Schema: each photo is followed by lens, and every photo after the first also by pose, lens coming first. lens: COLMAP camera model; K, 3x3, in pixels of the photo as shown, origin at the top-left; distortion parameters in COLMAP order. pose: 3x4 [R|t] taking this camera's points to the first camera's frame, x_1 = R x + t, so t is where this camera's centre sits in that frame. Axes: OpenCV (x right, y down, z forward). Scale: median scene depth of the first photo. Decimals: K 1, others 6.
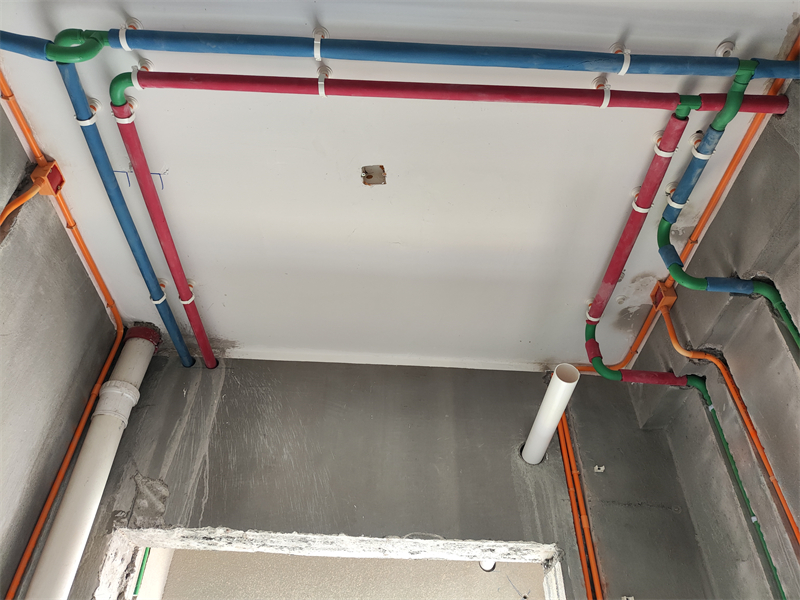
lens RADIAL K [[586.1, 0, 396.3], [0, 586.1, 301.4], [0, 0, 1]] dist [0.022732, -0.035091]
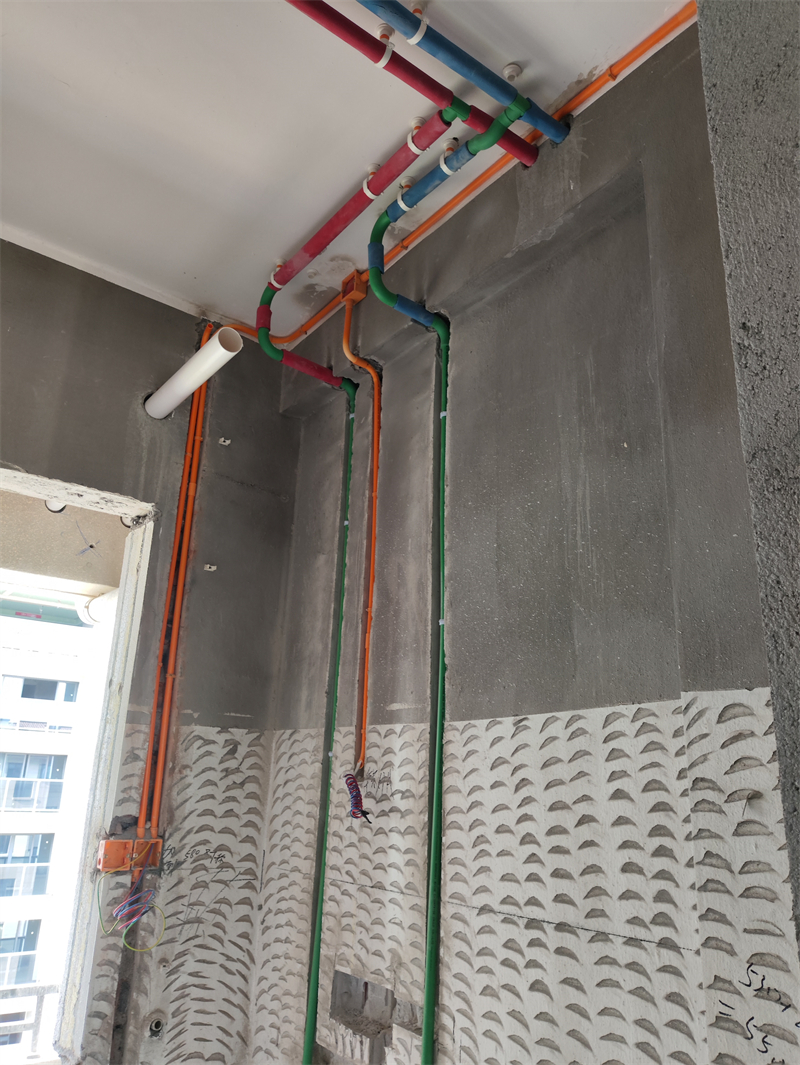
lens RADIAL K [[780.2, 0, 412.1], [0, 780.2, 531.8], [0, 0, 1]] dist [0.022732, -0.035091]
pose [[0.802886, 0.182453, 0.567525, -0.096865], [-0.401868, 0.868827, 0.289210, -0.071264], [-0.440314, -0.460273, 0.770891, -0.153985]]
